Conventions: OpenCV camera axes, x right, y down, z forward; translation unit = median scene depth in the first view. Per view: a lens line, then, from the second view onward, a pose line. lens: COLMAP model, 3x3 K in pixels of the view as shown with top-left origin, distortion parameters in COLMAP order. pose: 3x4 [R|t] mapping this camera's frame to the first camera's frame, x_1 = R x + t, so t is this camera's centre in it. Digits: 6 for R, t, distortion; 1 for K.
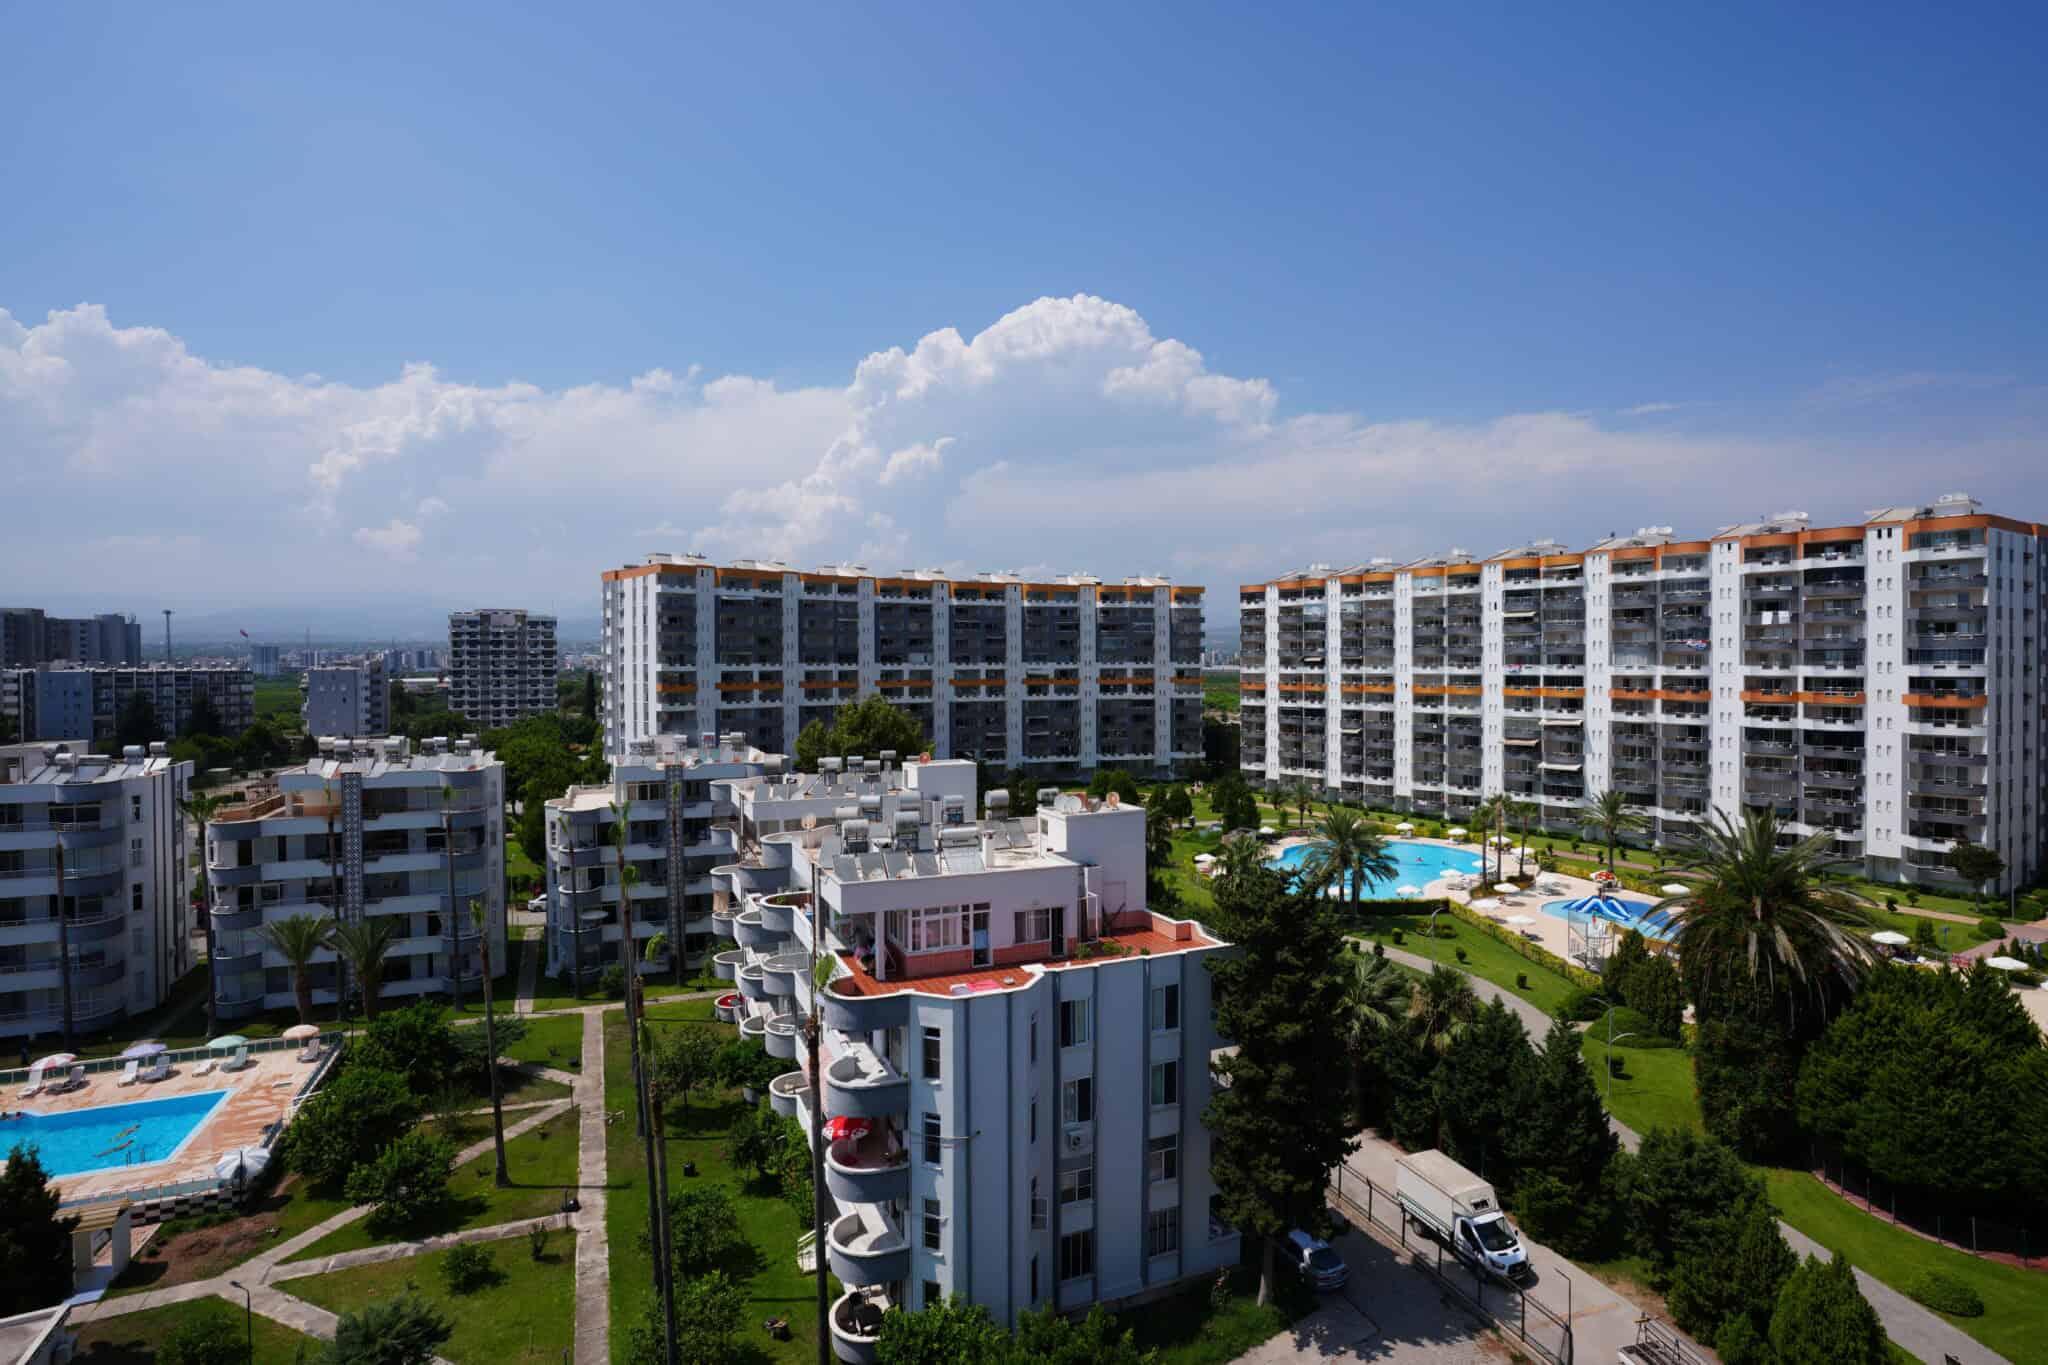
lens RADIAL K [[1008.6, 0, 1019.6], [0, 1008.6, 674.8], [0, 0, 1]] dist [-0.082679, 0.042014]
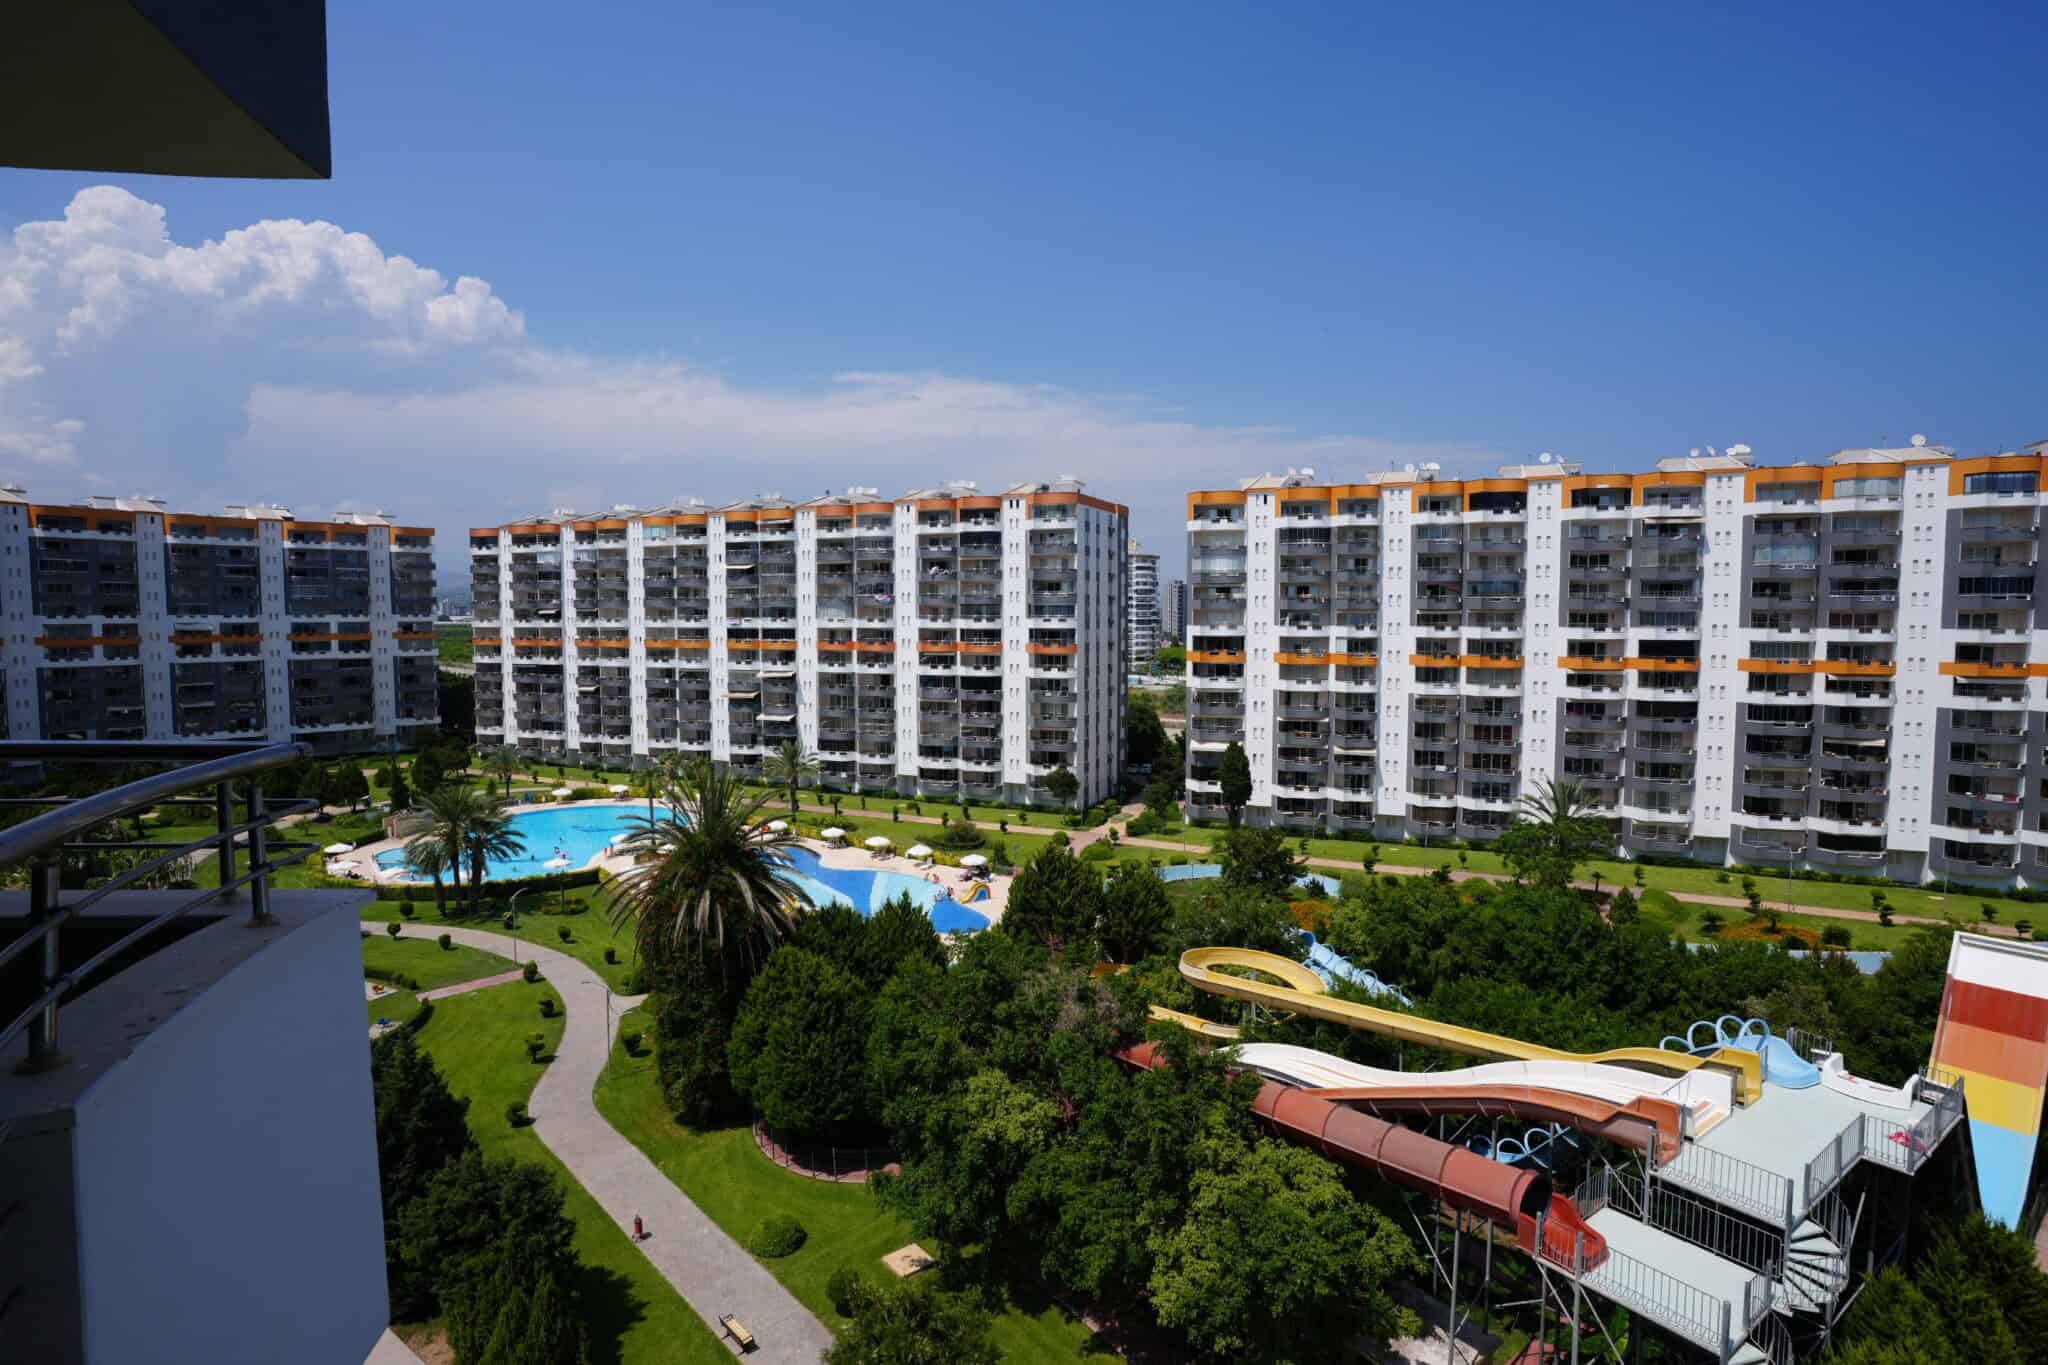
lens RADIAL K [[1006.2, 0, 1023.3], [0, 1006.2, 676.5], [0, 0, 1]] dist [-0.080362, 0.038909]
pose [[0.821358, -0.030807, 0.569581, 0.170073], [0.002516, 0.998726, 0.050391, -0.001090], [-0.570408, -0.039956, 0.820389, 0.006348]]
